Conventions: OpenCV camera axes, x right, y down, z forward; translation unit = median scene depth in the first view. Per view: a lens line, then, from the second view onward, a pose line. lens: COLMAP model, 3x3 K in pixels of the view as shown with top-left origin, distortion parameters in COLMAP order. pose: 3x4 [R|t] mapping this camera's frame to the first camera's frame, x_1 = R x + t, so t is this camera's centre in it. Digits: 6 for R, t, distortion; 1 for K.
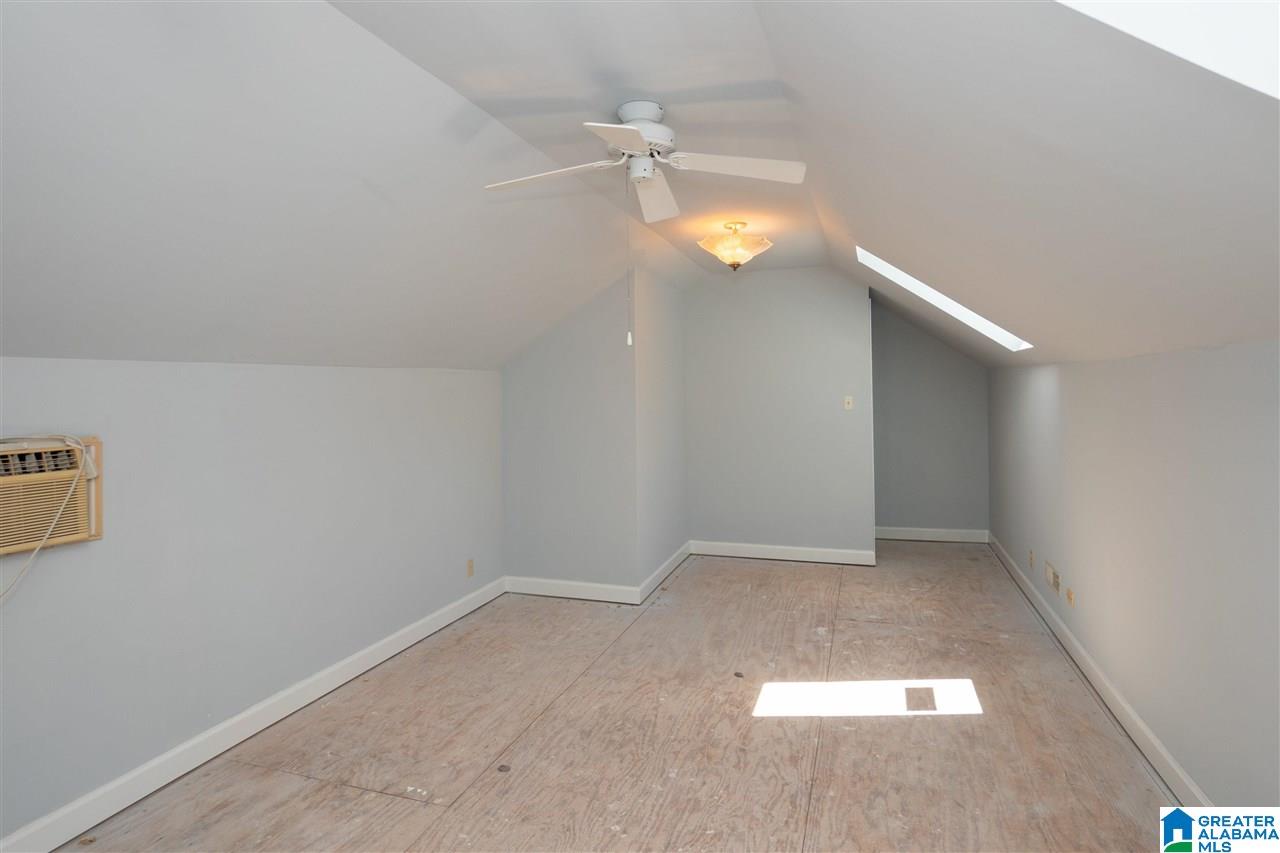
lens RADIAL K [[669.8, 0, 642.0], [0, 669.8, 428.0], [0, 0, 1]] dist [-0.003444, -0.000060]
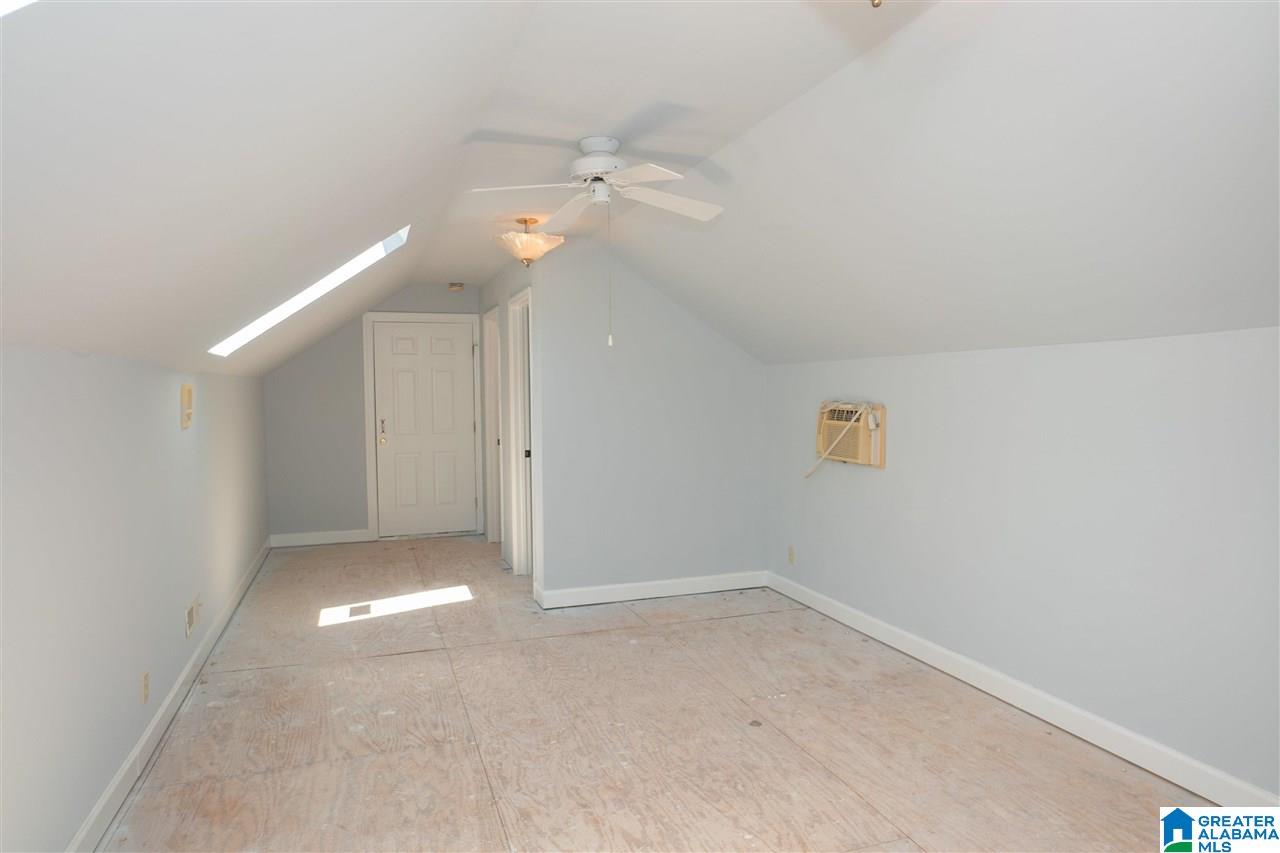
lens RADIAL K [[789.3, 0, 641.2], [0, 789.3, 424.9], [0, 0, 1]] dist [0.004805, 0.000690]
pose [[-0.786172, 0.049101, -0.616054, 0.732700], [-0.015630, 0.994940, 0.099246, -0.106884], [0.617810, 0.087654, -0.781427, 1.900982]]
